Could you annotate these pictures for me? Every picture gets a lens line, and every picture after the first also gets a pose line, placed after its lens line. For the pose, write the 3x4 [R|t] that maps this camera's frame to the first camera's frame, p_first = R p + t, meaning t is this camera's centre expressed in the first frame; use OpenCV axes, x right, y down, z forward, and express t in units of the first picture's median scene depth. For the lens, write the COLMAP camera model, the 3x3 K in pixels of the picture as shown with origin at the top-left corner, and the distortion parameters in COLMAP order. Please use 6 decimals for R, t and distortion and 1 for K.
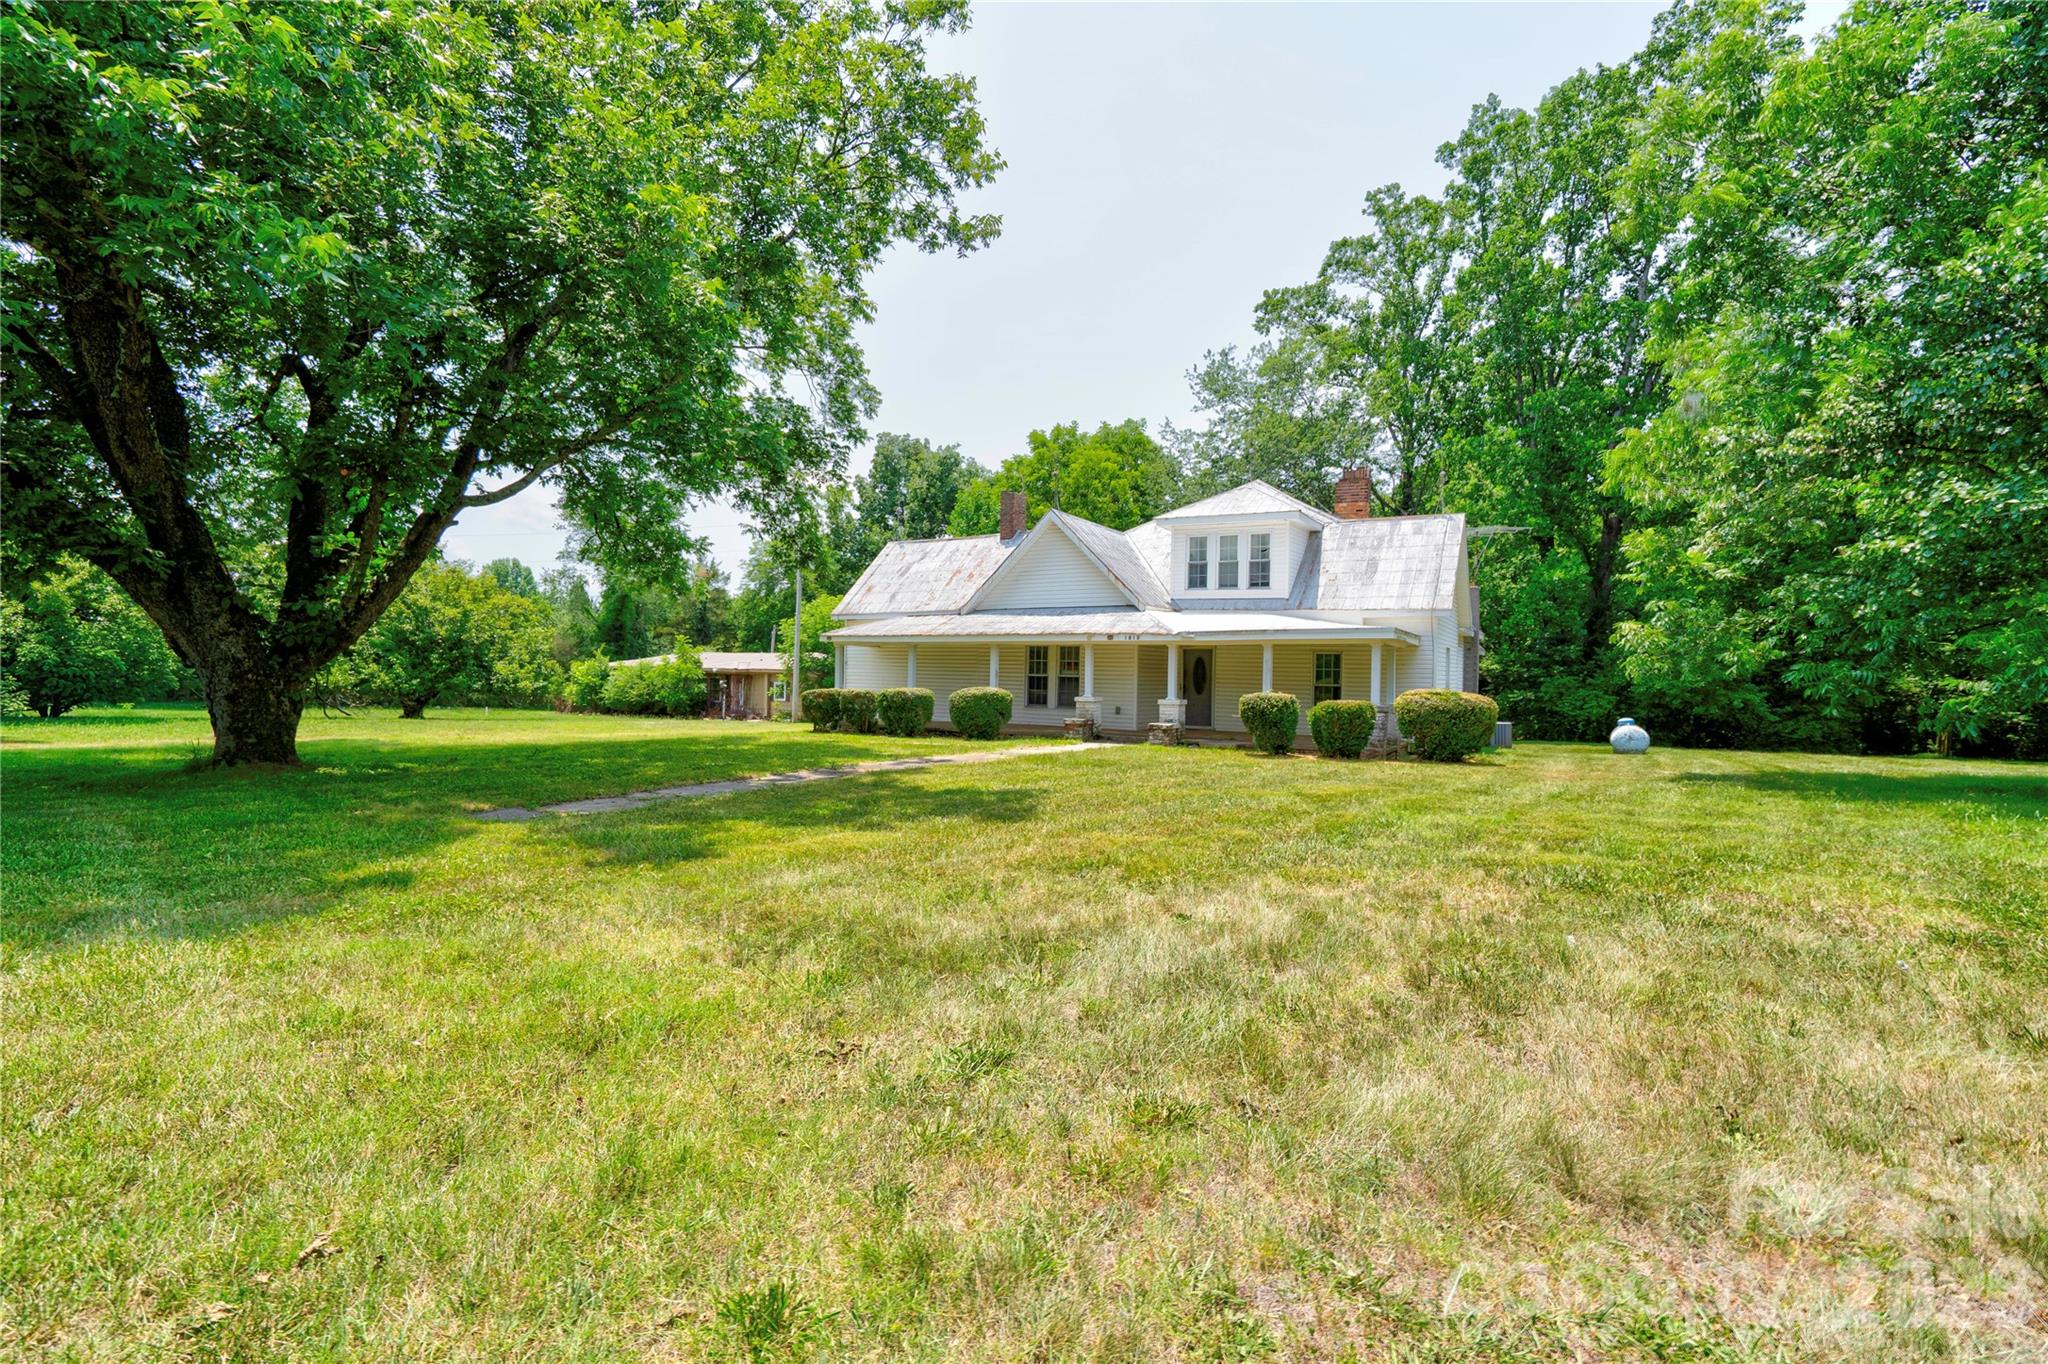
lens RADIAL K [[962.5, 0, 1013.6], [0, 962.5, 672.6], [0, 0, 1]] dist [0.010784, 0.000025]
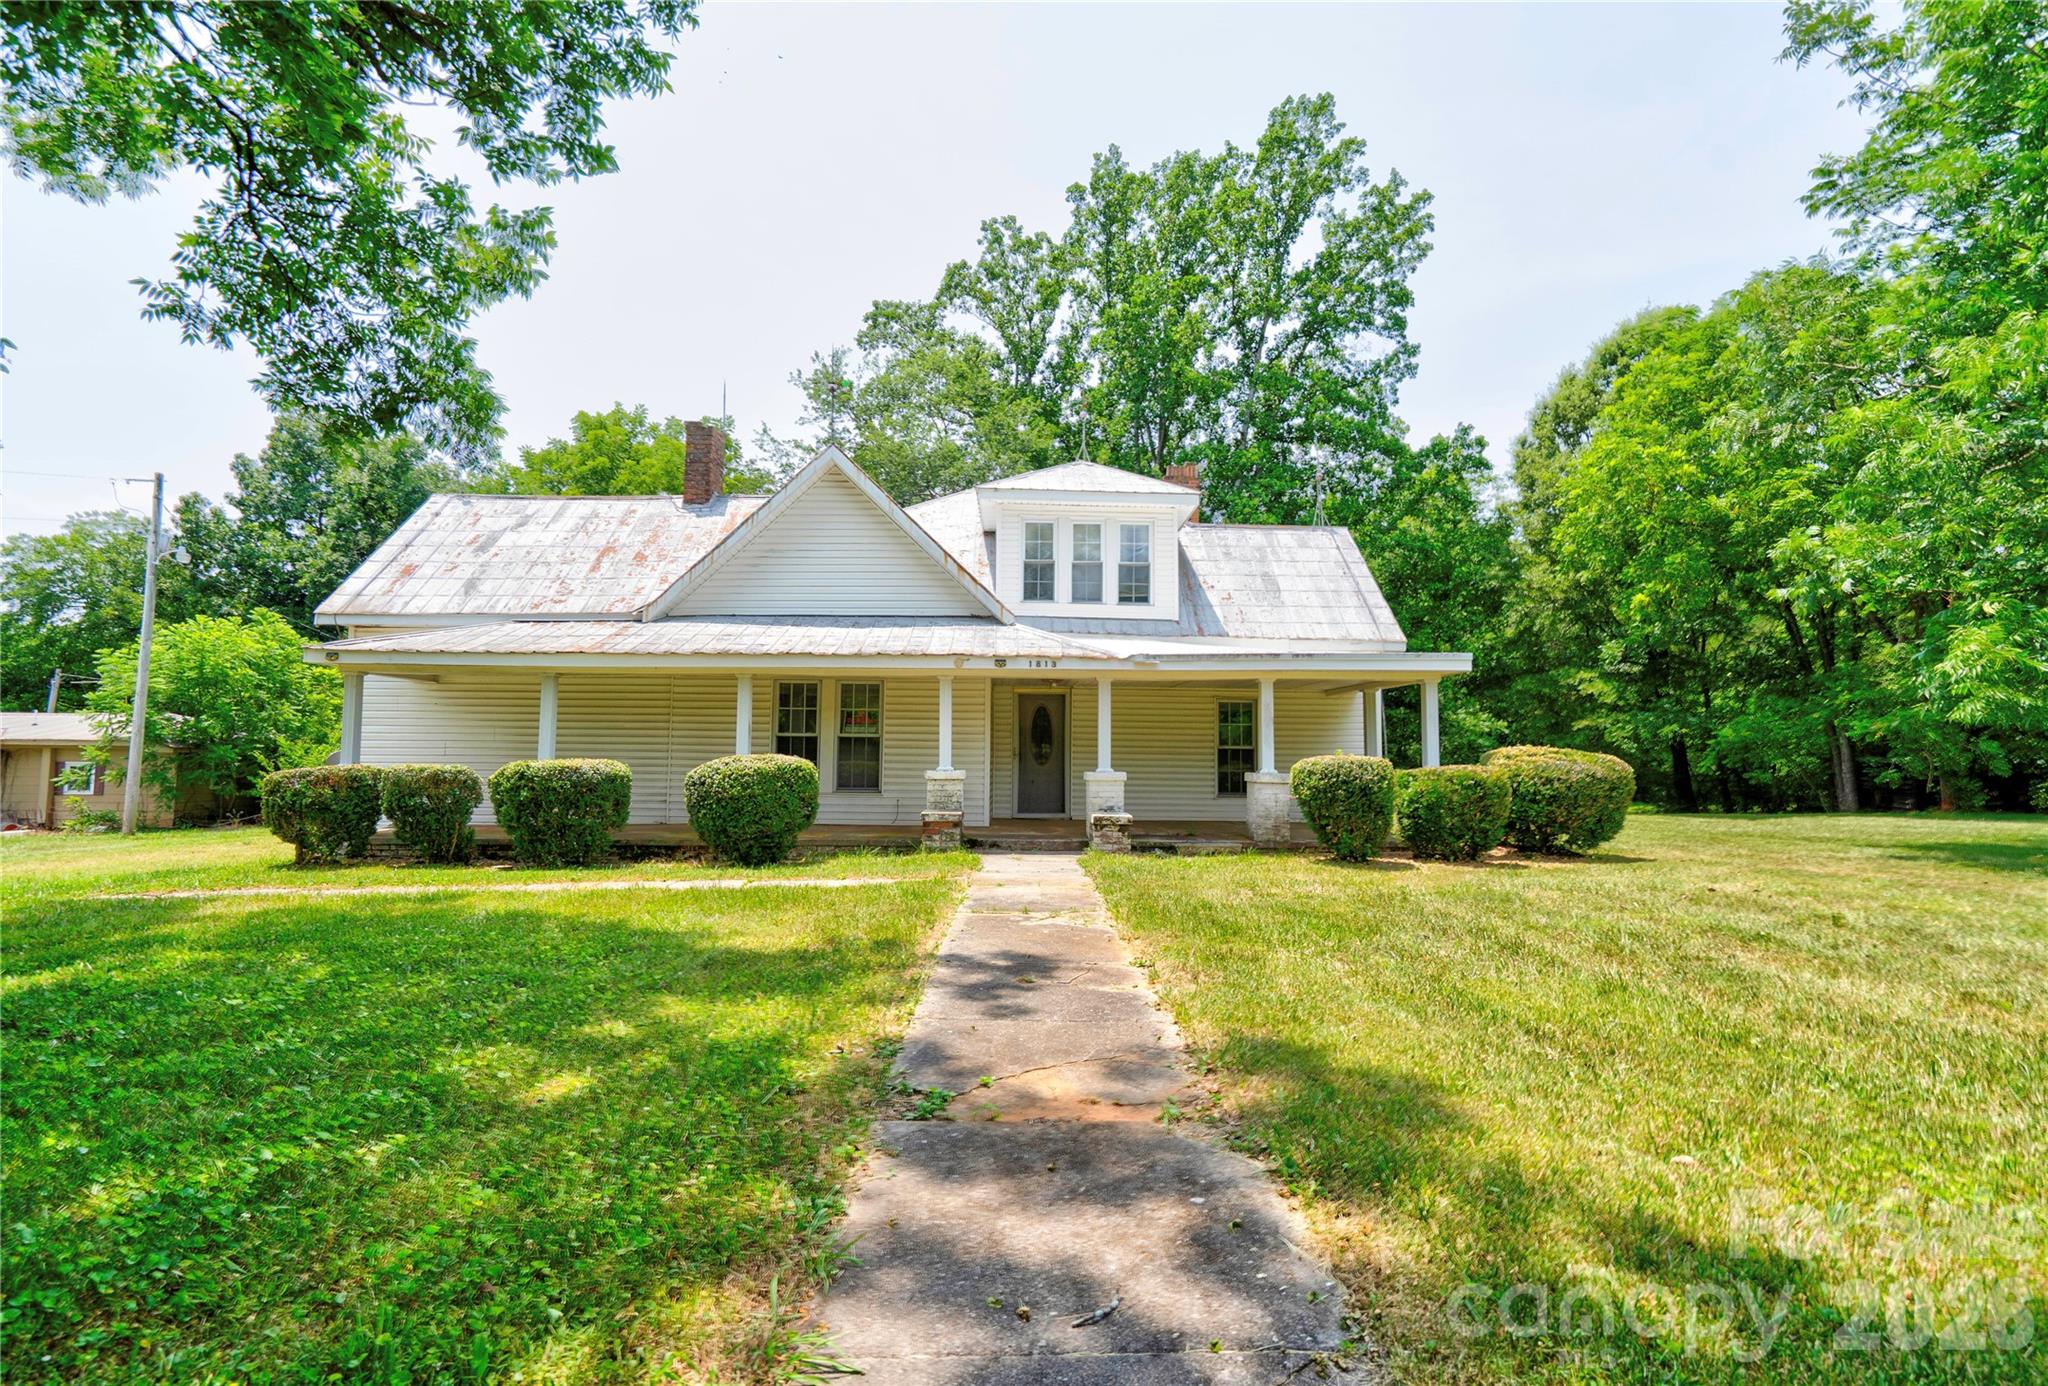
lens RADIAL K [[990.4, 0, 1021.6], [0, 990.4, 657.5], [0, 0, 1]] dist [0.001548, 0.000278]
pose [[0.853295, 0.042252, 0.519714, -0.126764], [0.006212, 0.995817, -0.091158, 0.008906], [-0.521392, 0.081013, 0.849463, 0.337463]]
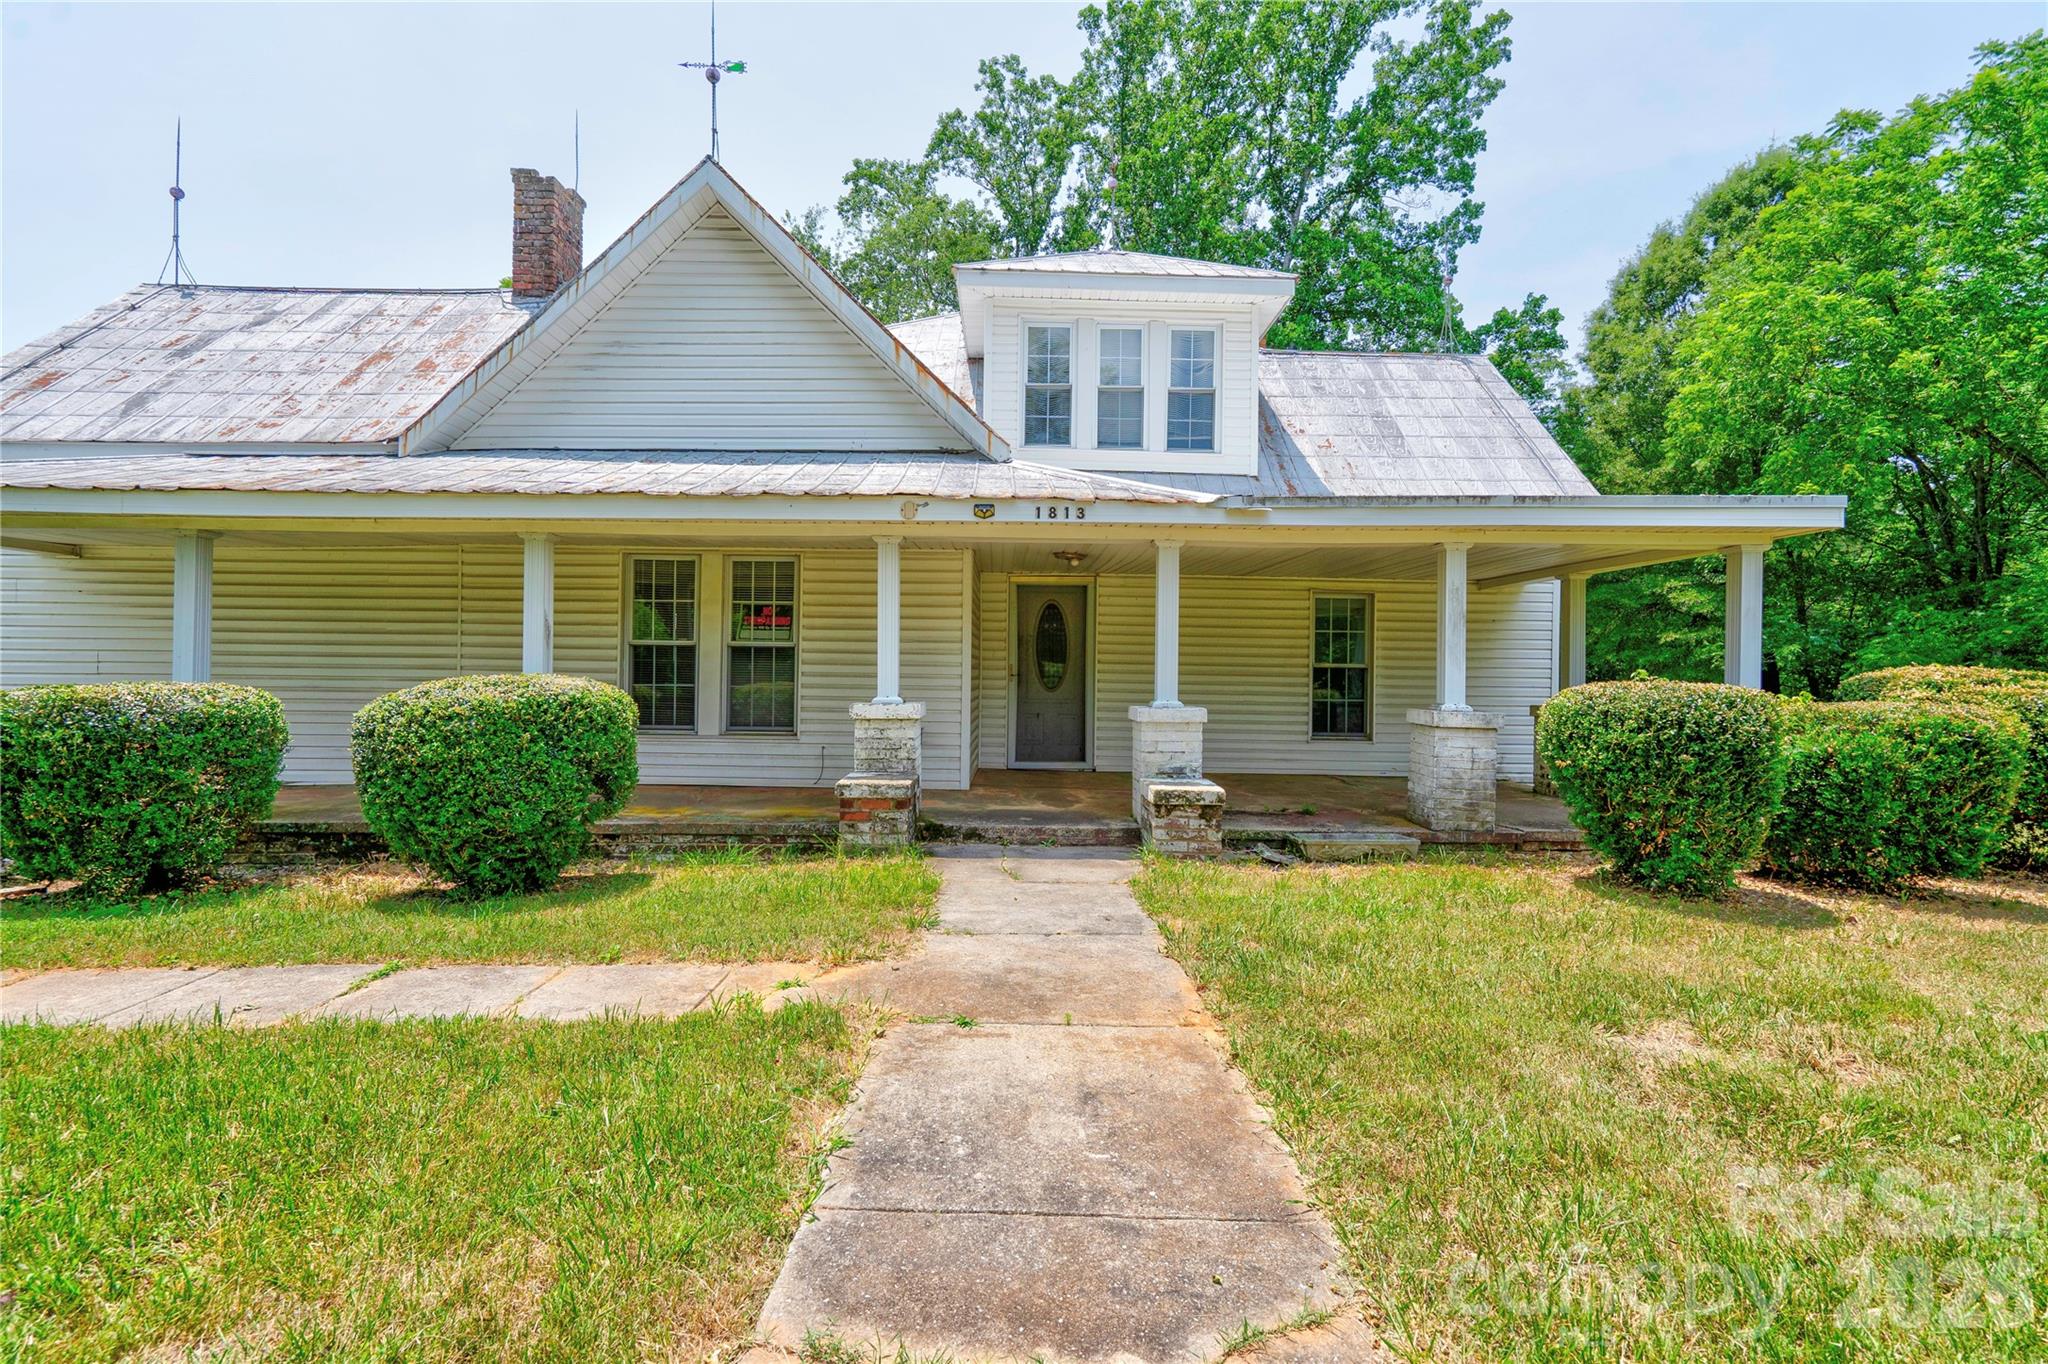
lens RADIAL K [[944.8, 0, 1009.5], [0, 944.8, 670.8], [0, 0, 1]] dist [0.010853, 0.000567]
pose [[0.859990, -0.004420, 0.510292, -0.032234], [0.002586, 0.999987, 0.004305, 0.009306], [-0.510305, -0.002383, 0.859990, 0.492113]]
